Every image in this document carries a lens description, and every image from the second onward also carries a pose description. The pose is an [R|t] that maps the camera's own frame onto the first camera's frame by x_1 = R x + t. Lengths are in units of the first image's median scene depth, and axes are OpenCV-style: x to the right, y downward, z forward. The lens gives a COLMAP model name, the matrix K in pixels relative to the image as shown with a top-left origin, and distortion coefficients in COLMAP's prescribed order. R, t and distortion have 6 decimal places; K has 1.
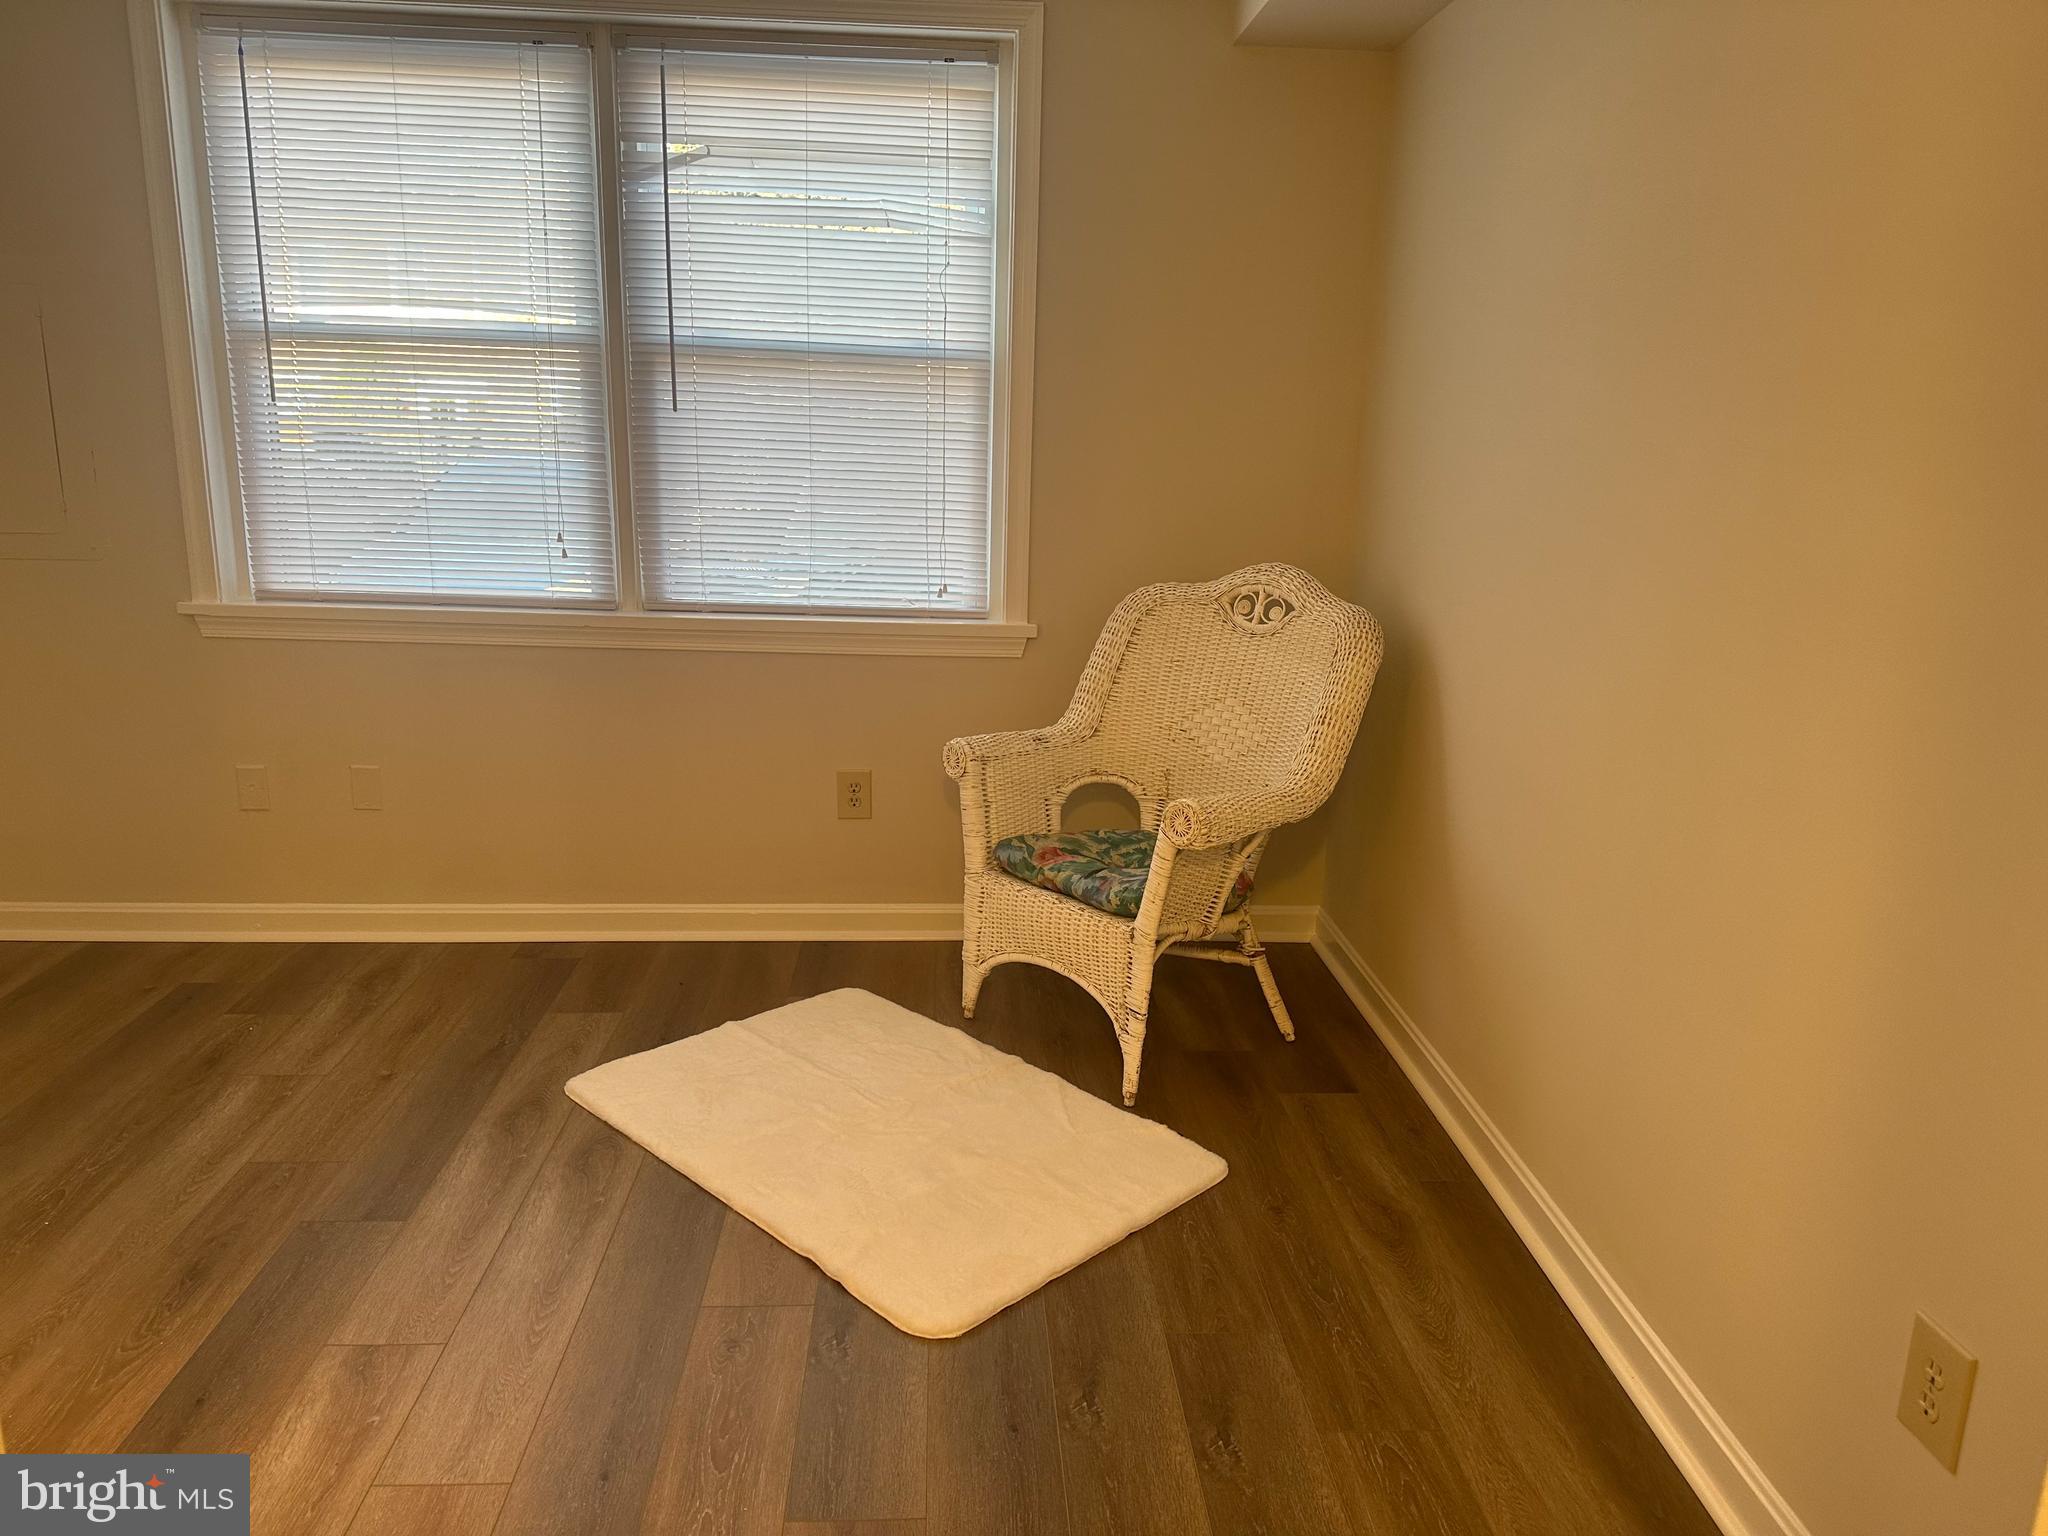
lens RADIAL K [[1422.6, 0, 1017.3], [0, 1422.6, 770.0], [0, 0, 1]] dist [0.037916, -0.027161]
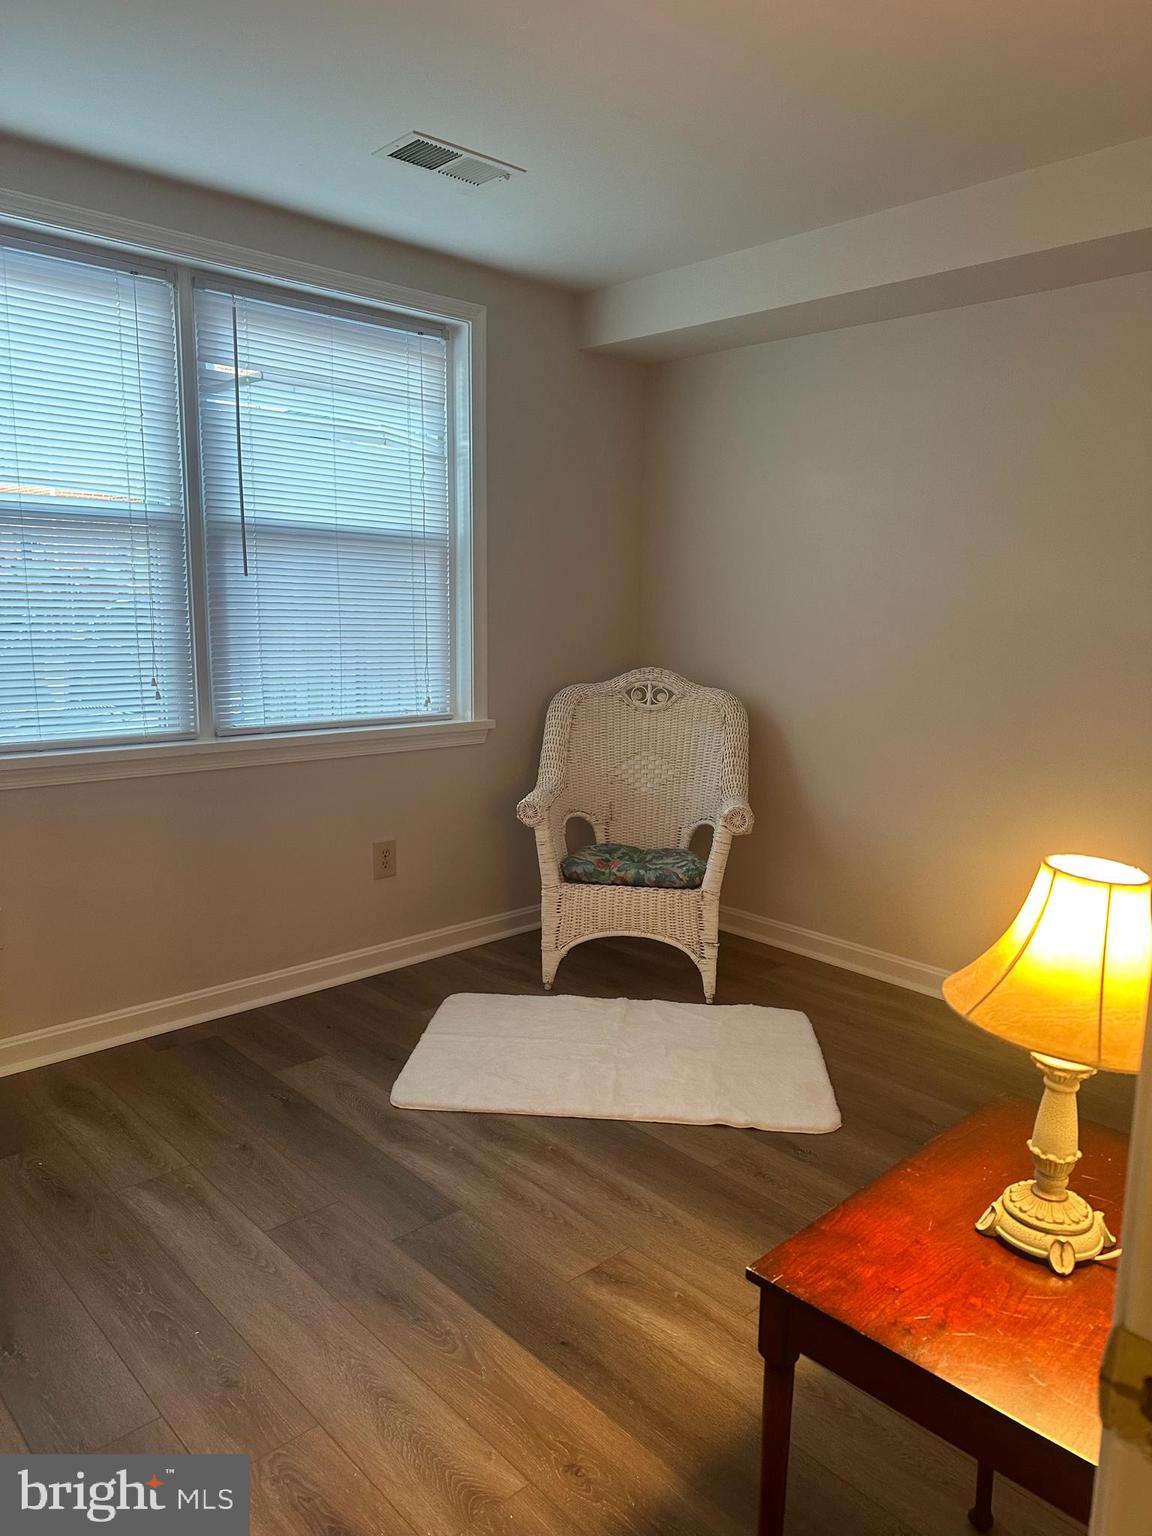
lens RADIAL K [[1066.9, 0, 571.9], [0, 1066.9, 769.0], [0, 0, 1]] dist [0.037916, -0.027161]
pose [[0.766219, -0.116483, 0.631933, -0.659768], [0.155646, 0.987791, -0.006643, -0.035092], [-0.623444, 0.103448, 0.774994, 0.118831]]
